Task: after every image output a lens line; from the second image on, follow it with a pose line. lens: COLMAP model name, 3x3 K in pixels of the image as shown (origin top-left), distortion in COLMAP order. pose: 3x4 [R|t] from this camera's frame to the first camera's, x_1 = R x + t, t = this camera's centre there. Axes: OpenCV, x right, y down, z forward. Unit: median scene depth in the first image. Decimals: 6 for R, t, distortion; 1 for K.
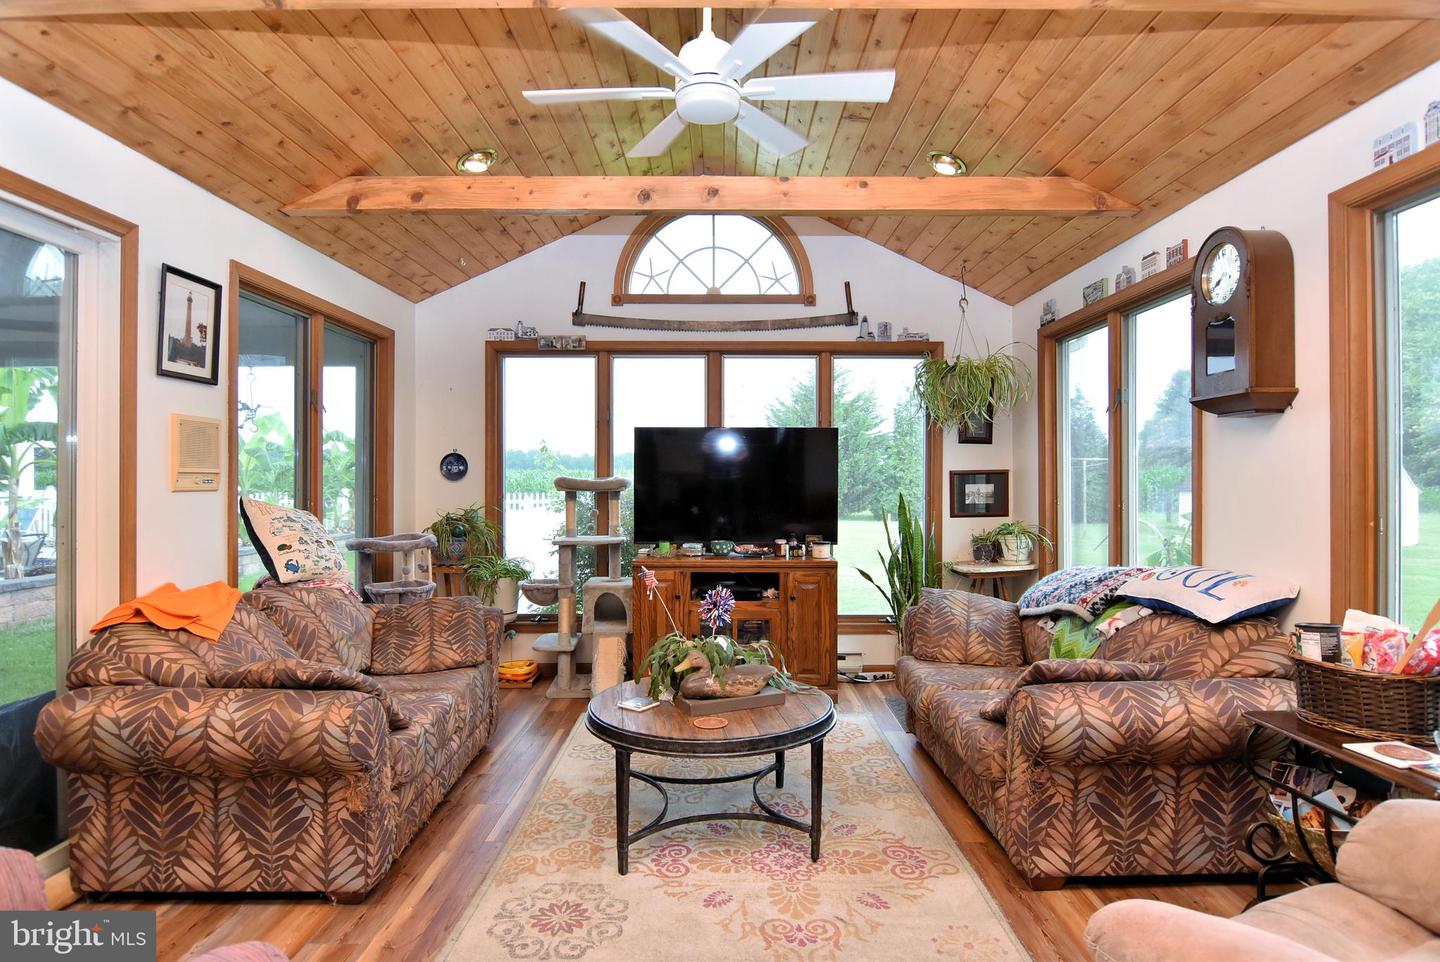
lens RADIAL K [[765.9, 0, 723.7], [0, 765.9, 480.0], [0, 0, 1]] dist [0.006406, -0.020578]
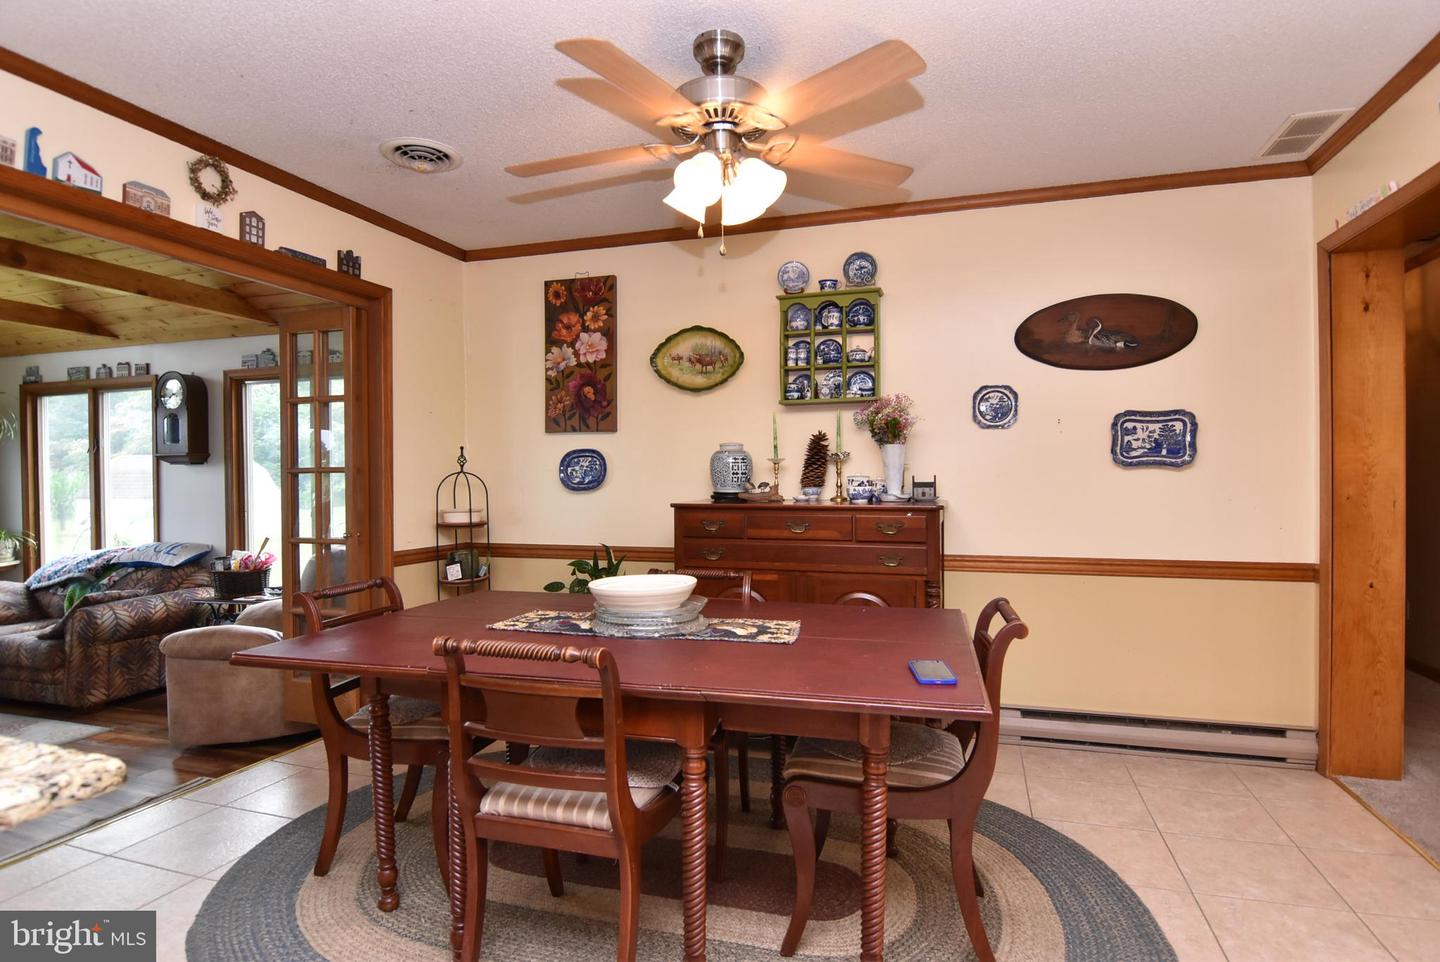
lens RADIAL K [[765.9, 0, 723.7], [0, 765.9, 480.0], [0, 0, 1]] dist [0.006406, -0.020578]
pose [[0.306365, -0.008805, 0.951873, -0.478584], [0.011470, 0.999919, 0.005557, -0.022570], [-0.951845, 0.009215, 0.306441, -0.580256]]
